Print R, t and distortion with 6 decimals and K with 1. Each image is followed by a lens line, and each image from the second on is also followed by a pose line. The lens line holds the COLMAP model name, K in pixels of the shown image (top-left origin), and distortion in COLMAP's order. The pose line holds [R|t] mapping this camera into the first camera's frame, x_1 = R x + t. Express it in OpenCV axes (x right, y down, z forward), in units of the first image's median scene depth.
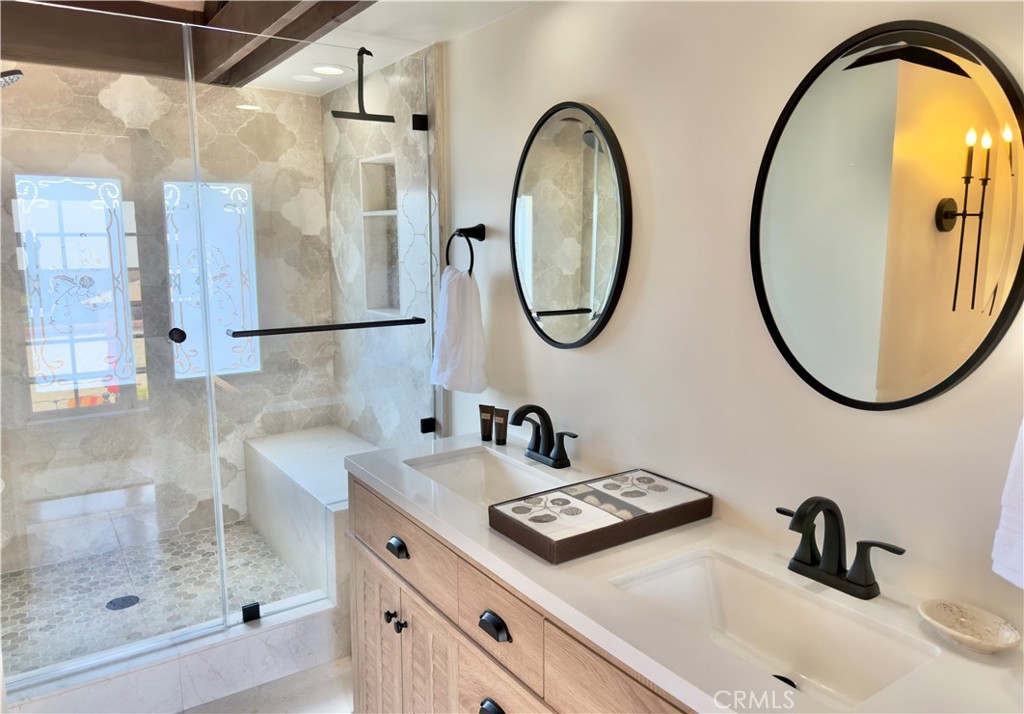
lens RADIAL K [[735.8, 0, 512.0], [0, 735.8, 357.0], [0, 0, 1]] dist [0.000006, -0.000025]
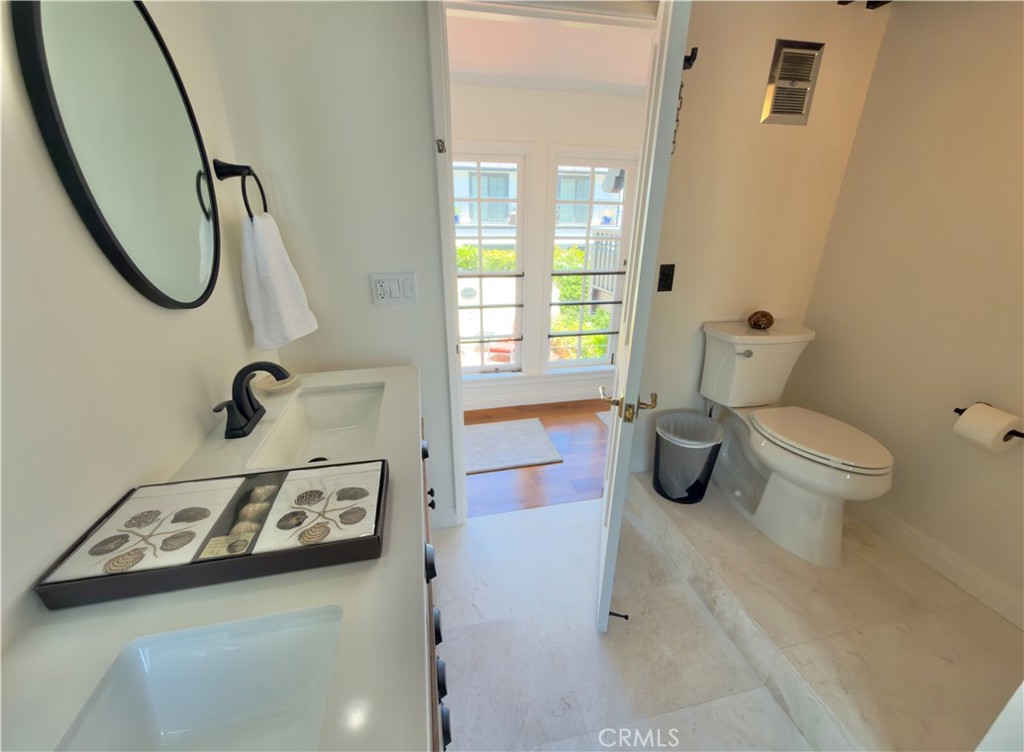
lens RADIAL K [[409.4, 0, 512.0], [0, 409.4, 376.0], [0, 0, 1]] dist [0.000120, 0.000007]
pose [[-0.929292, -0.140865, 0.341428, -0.260974], [0.052839, 0.864201, 0.500365, -0.127790], [-0.365546, 0.483026, -0.795652, 1.143047]]
